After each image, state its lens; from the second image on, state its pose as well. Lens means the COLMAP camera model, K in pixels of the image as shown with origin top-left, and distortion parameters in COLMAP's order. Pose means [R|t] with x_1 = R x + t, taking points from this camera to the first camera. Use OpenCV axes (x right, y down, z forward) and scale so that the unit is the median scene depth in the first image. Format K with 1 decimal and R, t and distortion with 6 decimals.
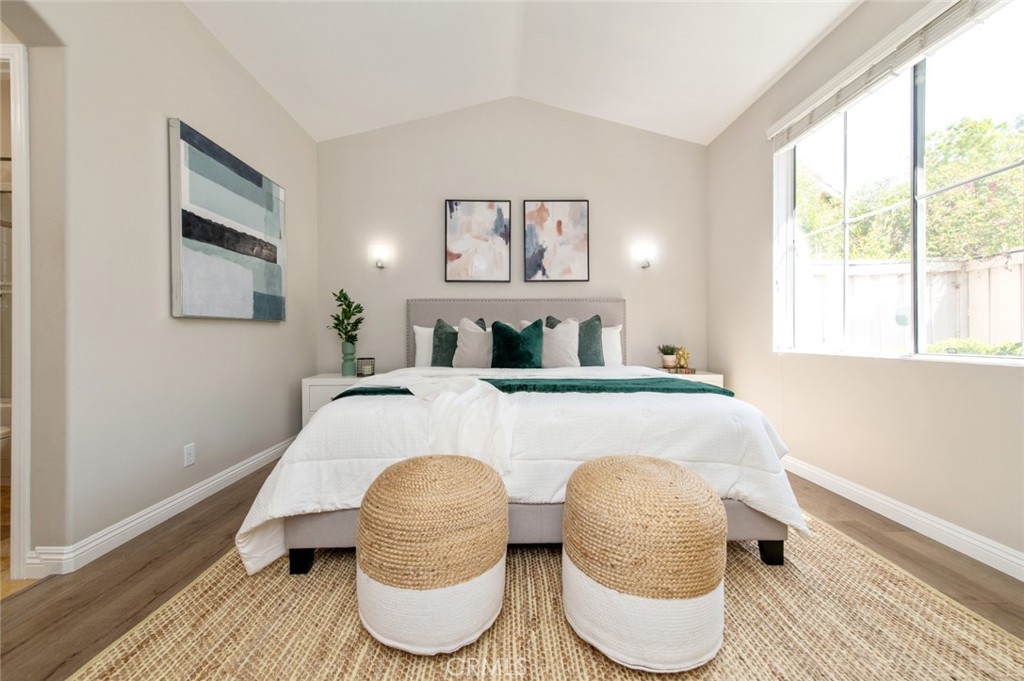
lens RADIAL K [[400.7, 0, 515.3], [0, 400.7, 338.9], [0, 0, 1]] dist [0.011854, -0.002396]
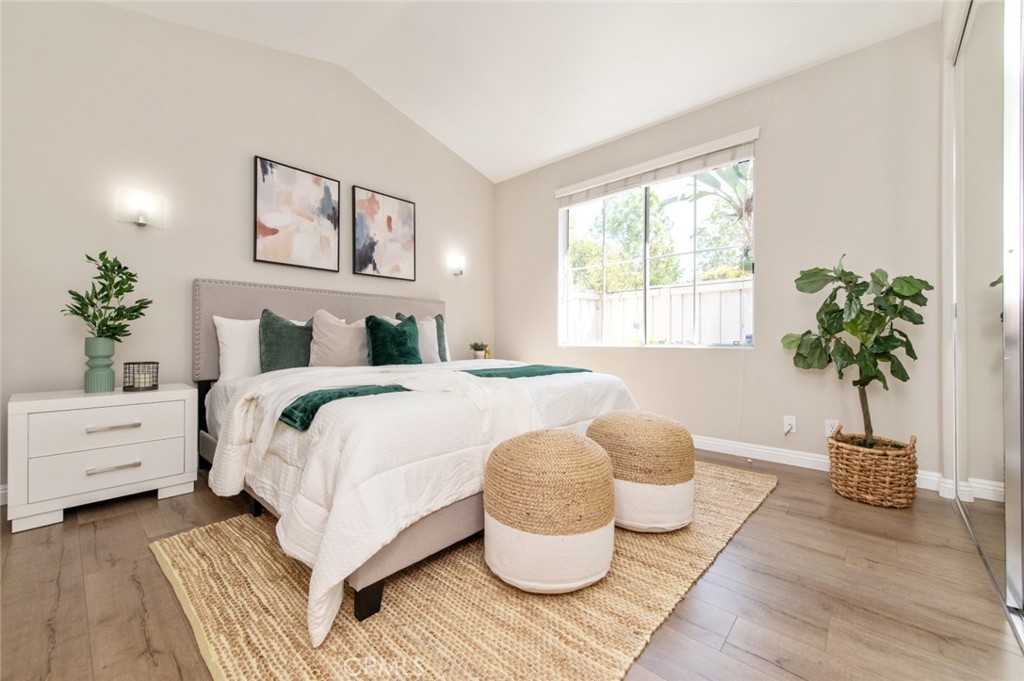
lens RADIAL K [[400.7, 0, 519.7], [0, 400.7, 340.0], [0, 0, 1]] dist [0.011854, -0.002396]
pose [[0.679367, 0.004091, 0.733787, -0.395703], [0.002073, 0.999970, -0.007494, 0.016344], [-0.733796, 0.006612, 0.679338, 0.098887]]
